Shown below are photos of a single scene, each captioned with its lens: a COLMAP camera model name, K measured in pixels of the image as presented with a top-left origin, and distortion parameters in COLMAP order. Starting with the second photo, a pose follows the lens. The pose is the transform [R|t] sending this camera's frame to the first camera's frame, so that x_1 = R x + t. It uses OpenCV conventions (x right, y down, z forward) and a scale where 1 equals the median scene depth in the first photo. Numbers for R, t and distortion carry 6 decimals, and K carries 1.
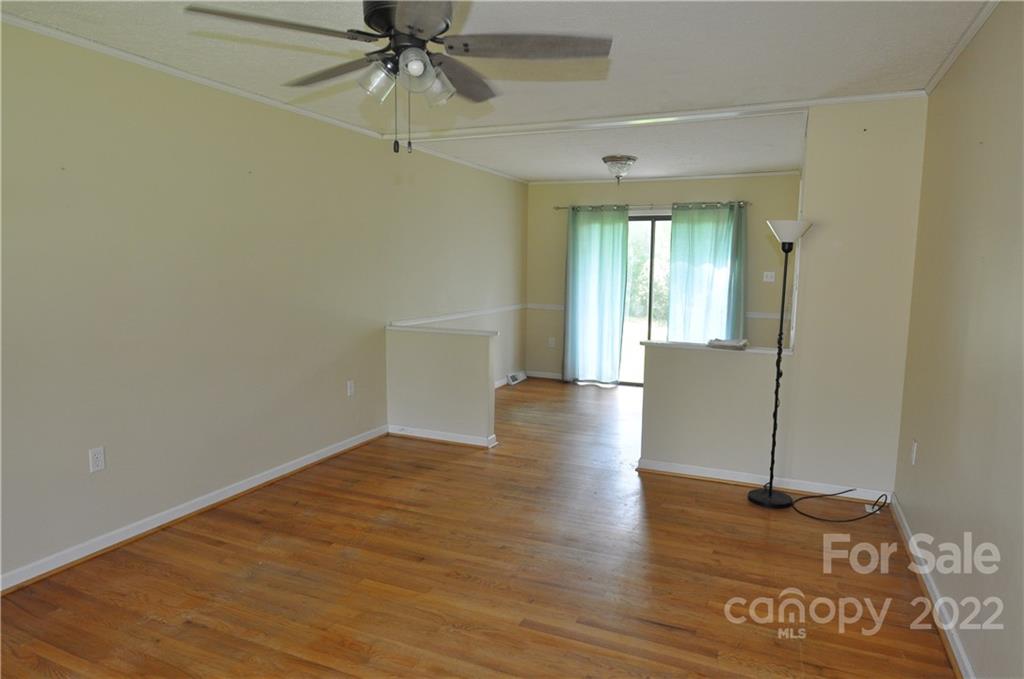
lens RADIAL K [[630.8, 0, 516.1], [0, 630.8, 337.8], [0, 0, 1]] dist [-0.003260, -0.002655]
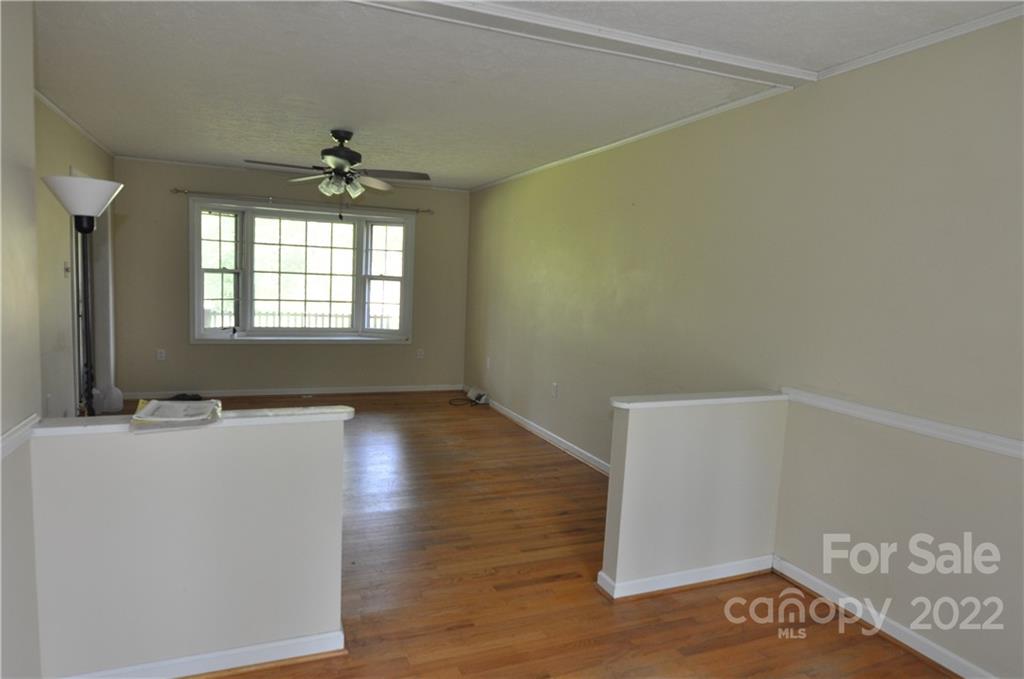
lens RADIAL K [[630.8, 0, 511.0], [0, 630.8, 337.9], [0, 0, 1]] dist [-0.003260, -0.002655]
pose [[-0.690471, 0.031289, -0.722683, 0.476017], [-0.135826, 0.975686, 0.172014, -0.160900], [0.710494, 0.216930, -0.669433, 1.396289]]
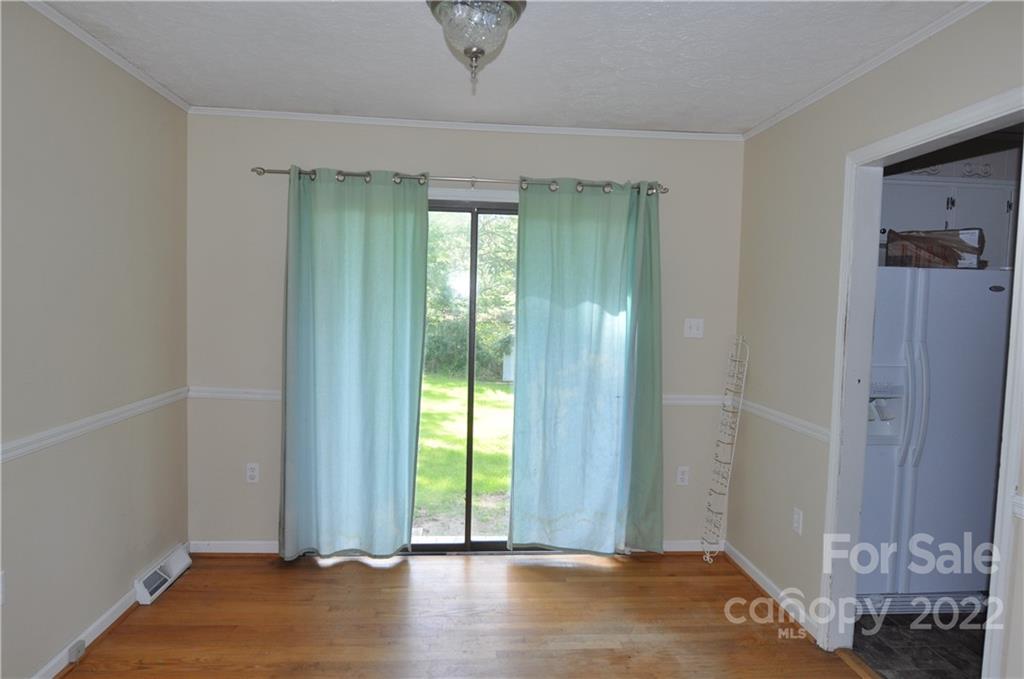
lens RADIAL K [[630.8, 0, 530.8], [0, 630.8, 322.2], [0, 0, 1]] dist [-0.003260, -0.002655]
pose [[0.884032, -0.016667, 0.467129, 0.041381], [0.035900, 0.998833, -0.032303, -0.133043], [-0.466045, 0.045327, 0.883599, 0.880731]]
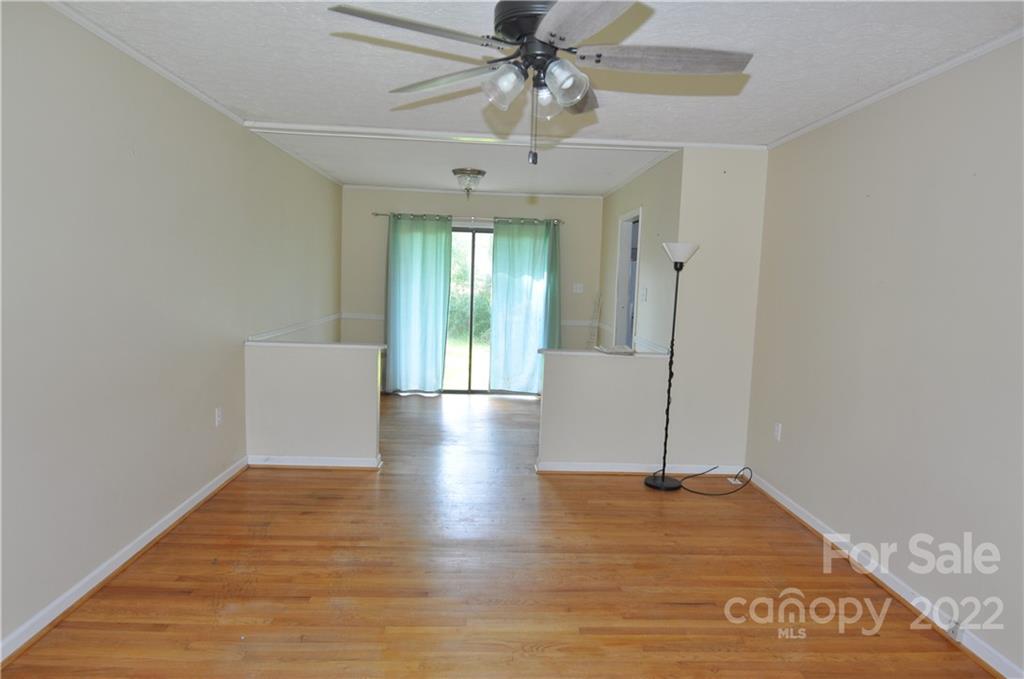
lens RADIAL K [[630.8, 0, 516.2], [0, 630.8, 337.4], [0, 0, 1]] dist [-0.003260, -0.002655]
pose [[0.895279, -0.022955, 0.444915, -0.294938], [0.027329, 0.999621, -0.003419, -0.013016], [-0.444668, 0.015220, 0.895566, 0.069758]]
